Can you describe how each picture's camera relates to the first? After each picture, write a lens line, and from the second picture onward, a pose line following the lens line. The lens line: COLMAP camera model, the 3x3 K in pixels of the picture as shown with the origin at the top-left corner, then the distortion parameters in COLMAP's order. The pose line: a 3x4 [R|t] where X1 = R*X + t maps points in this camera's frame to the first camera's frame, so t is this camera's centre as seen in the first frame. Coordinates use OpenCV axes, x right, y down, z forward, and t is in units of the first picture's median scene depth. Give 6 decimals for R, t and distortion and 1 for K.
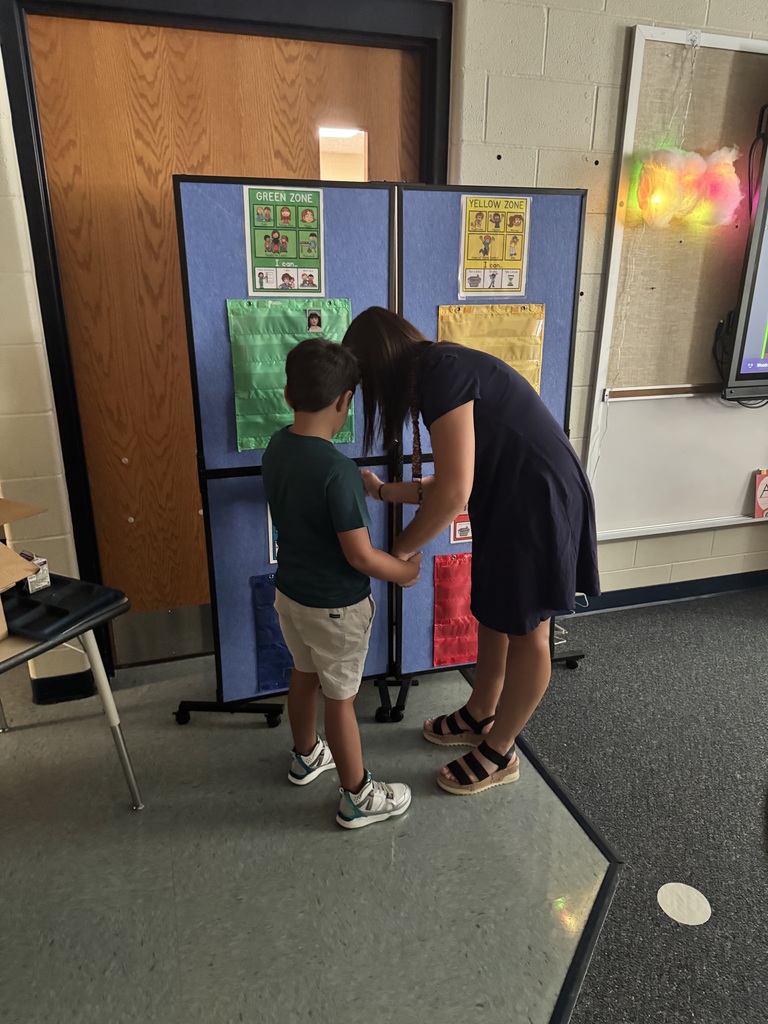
lens RADIAL K [[701.9, 0, 384.0], [0, 701.9, 512.0], [0, 0, 1]] dist [0.091514, -0.215958]
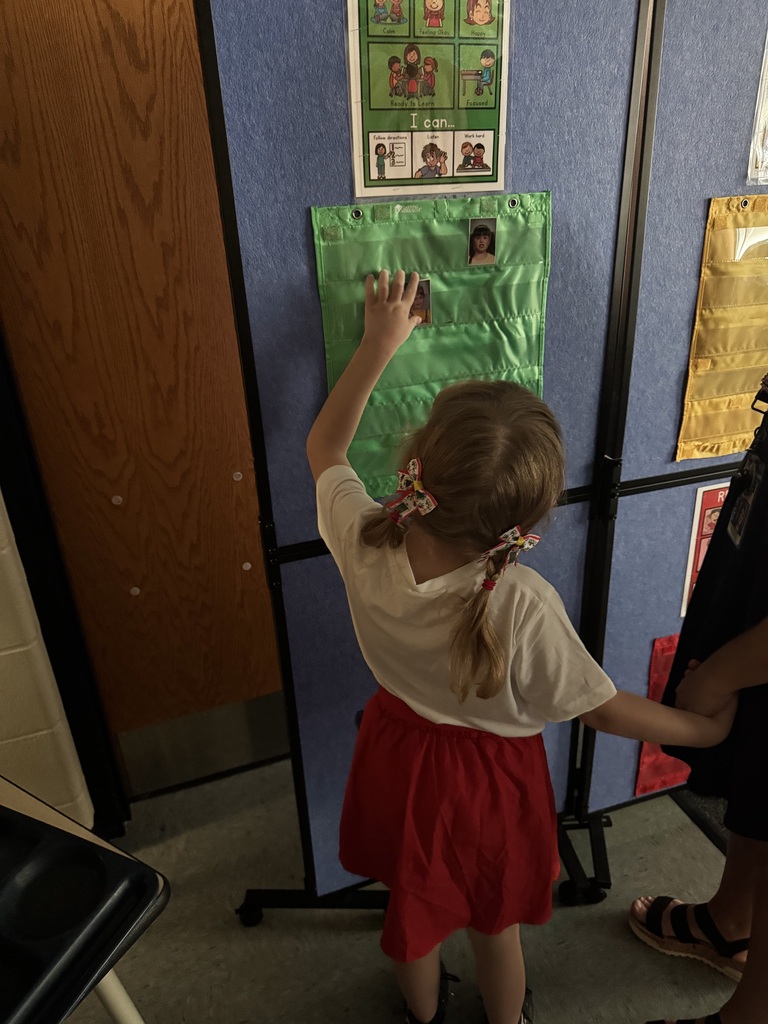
lens RADIAL K [[734.4, 0, 384.0], [0, 734.4, 512.0], [0, 0, 1]] dist [-0.002973, -0.011152]
pose [[0.998688, -0.051010, 0.004492, -0.163877], [0.050117, 0.991659, 0.118742, -0.136867], [-0.010512, -0.118362, 0.992915, 0.434070]]
